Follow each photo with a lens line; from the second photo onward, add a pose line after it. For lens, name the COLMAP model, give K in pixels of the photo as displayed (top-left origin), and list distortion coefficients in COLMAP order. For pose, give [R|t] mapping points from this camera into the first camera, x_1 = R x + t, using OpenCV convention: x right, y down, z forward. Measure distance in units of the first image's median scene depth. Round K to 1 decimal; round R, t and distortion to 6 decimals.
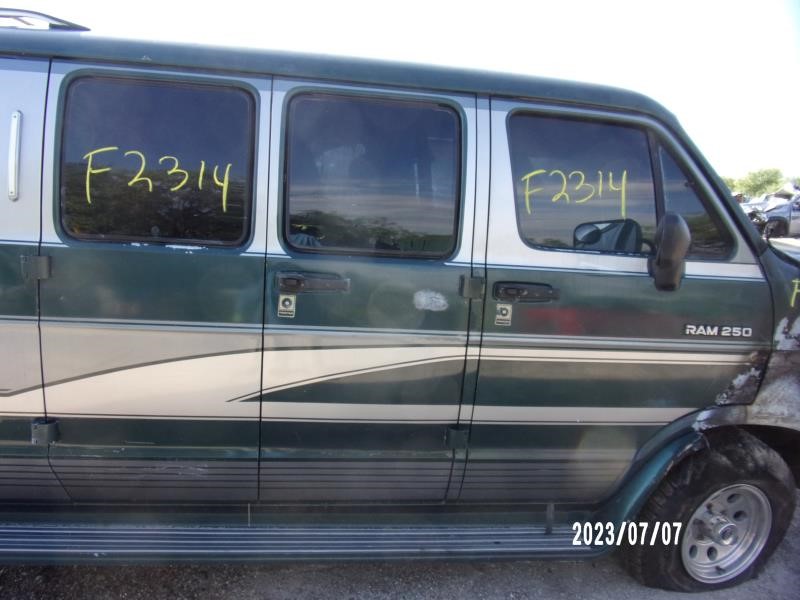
lens RADIAL K [[588.9, 0, 400.0], [0, 588.9, 300.0], [0, 0, 1]] dist [-0.011932, -0.010845]
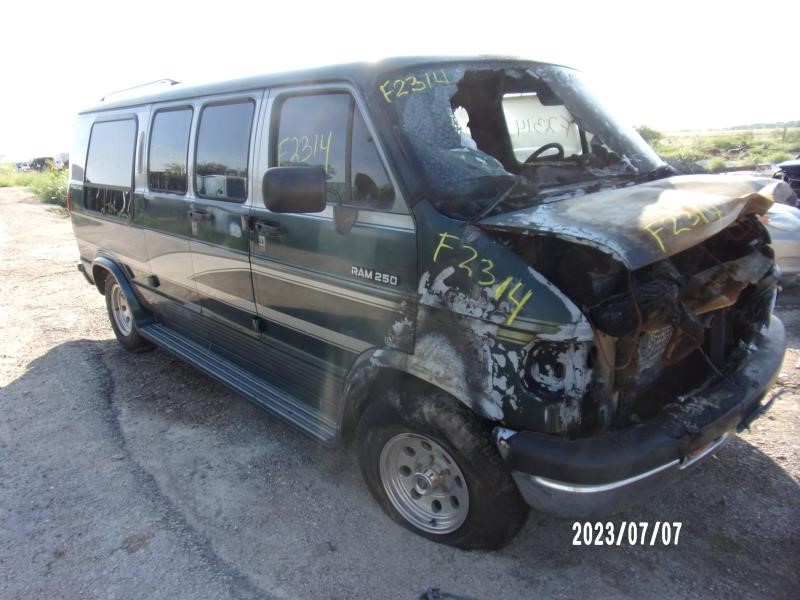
lens RADIAL K [[562.9, 0, 400.0], [0, 562.9, 300.0], [0, 0, 1]] dist [0.000747, -0.002380]
pose [[0.614676, 0.146409, -0.775073, 1.359686], [-0.105380, 0.989057, 0.103257, -0.014801], [0.781709, 0.018208, 0.623378, 0.379097]]
